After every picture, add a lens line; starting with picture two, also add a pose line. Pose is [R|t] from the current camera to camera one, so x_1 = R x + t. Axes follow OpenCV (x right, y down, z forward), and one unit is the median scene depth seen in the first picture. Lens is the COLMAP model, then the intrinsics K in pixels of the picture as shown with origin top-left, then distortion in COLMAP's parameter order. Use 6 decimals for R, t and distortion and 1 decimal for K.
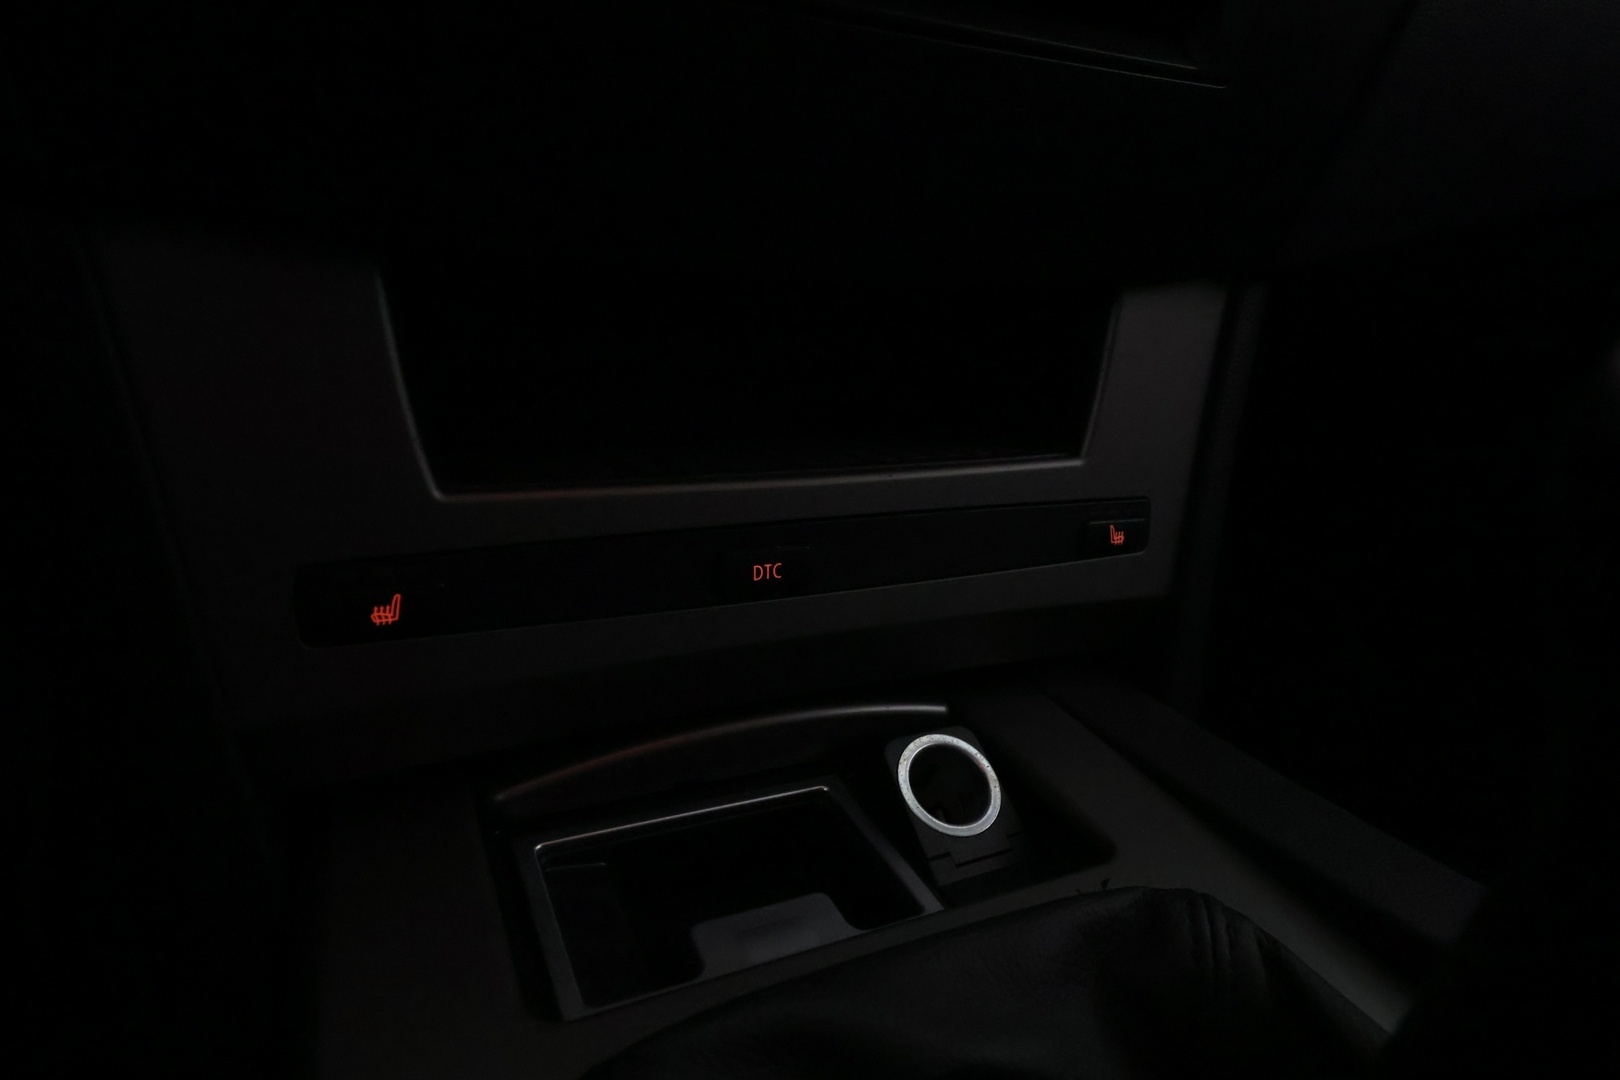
lens RADIAL K [[1004.1, 0, 810.0], [0, 1004.1, 540.0], [0, 0, 1]] dist [0.005267, 0.005860]
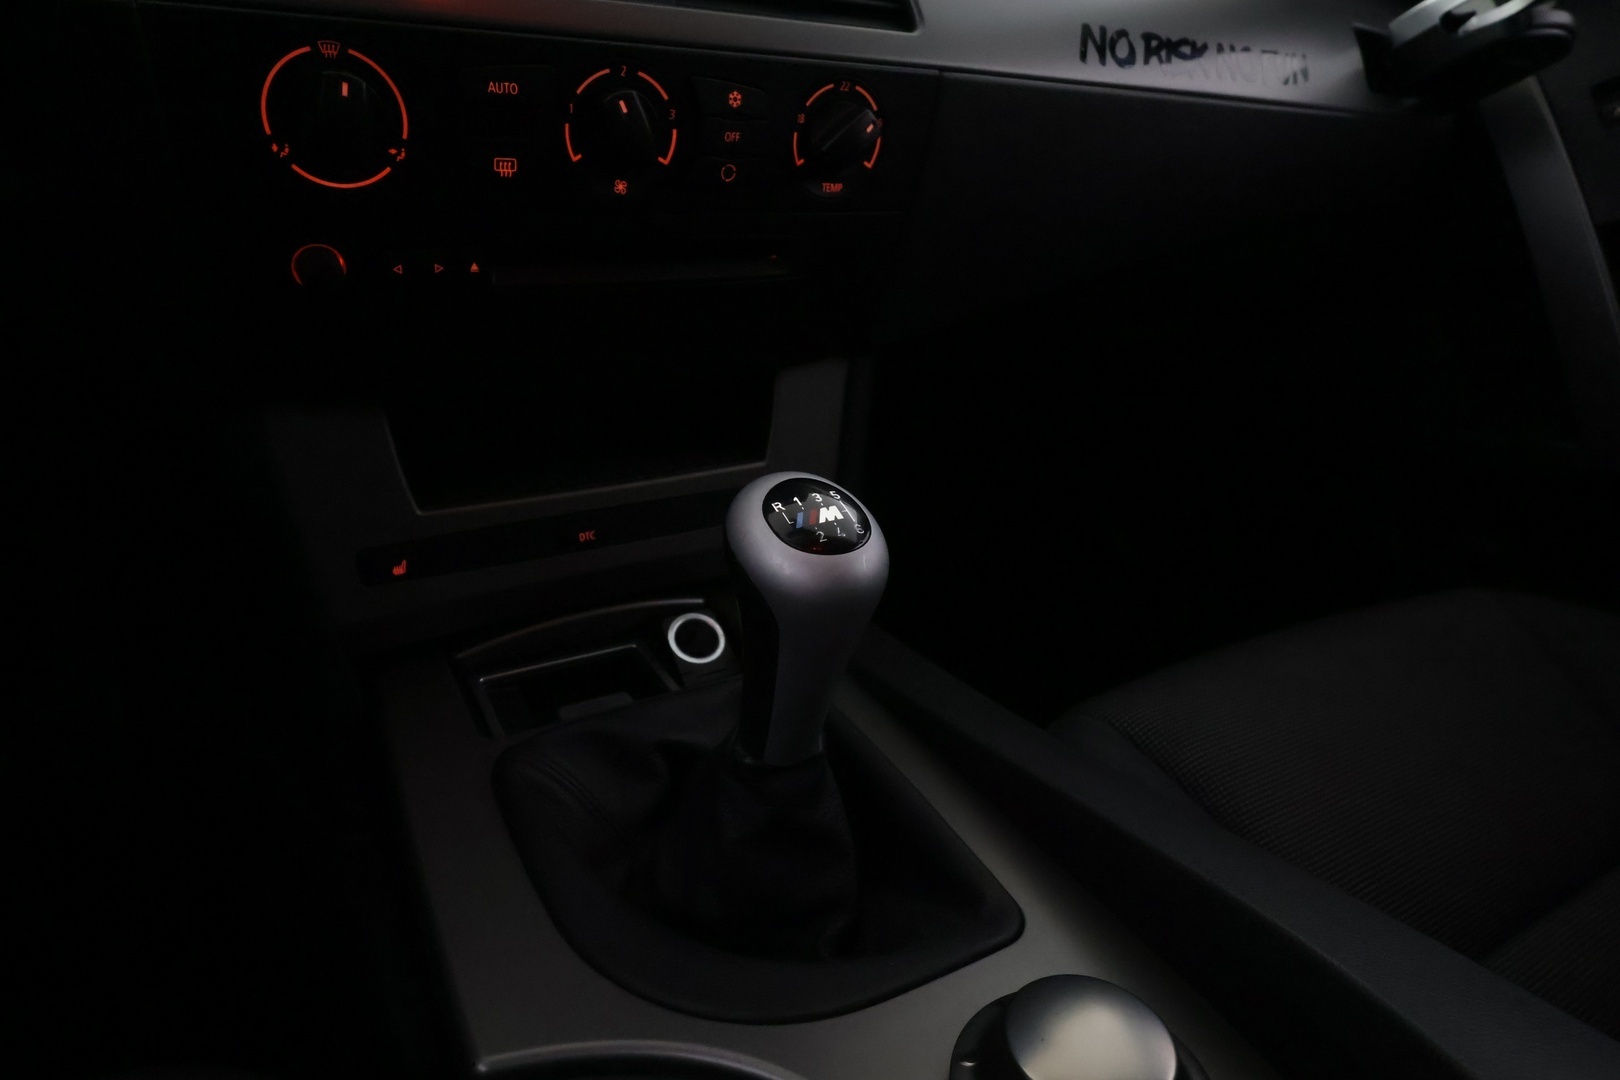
lens RADIAL K [[1004.1, 0, 810.0], [0, 1004.1, 540.0], [0, 0, 1]] dist [0.005267, 0.005860]
pose [[0.997365, -0.055079, 0.047218, 0.301050], [0.050770, 0.994822, 0.088047, -0.113085], [-0.051823, -0.085417, 0.994997, -0.996661]]
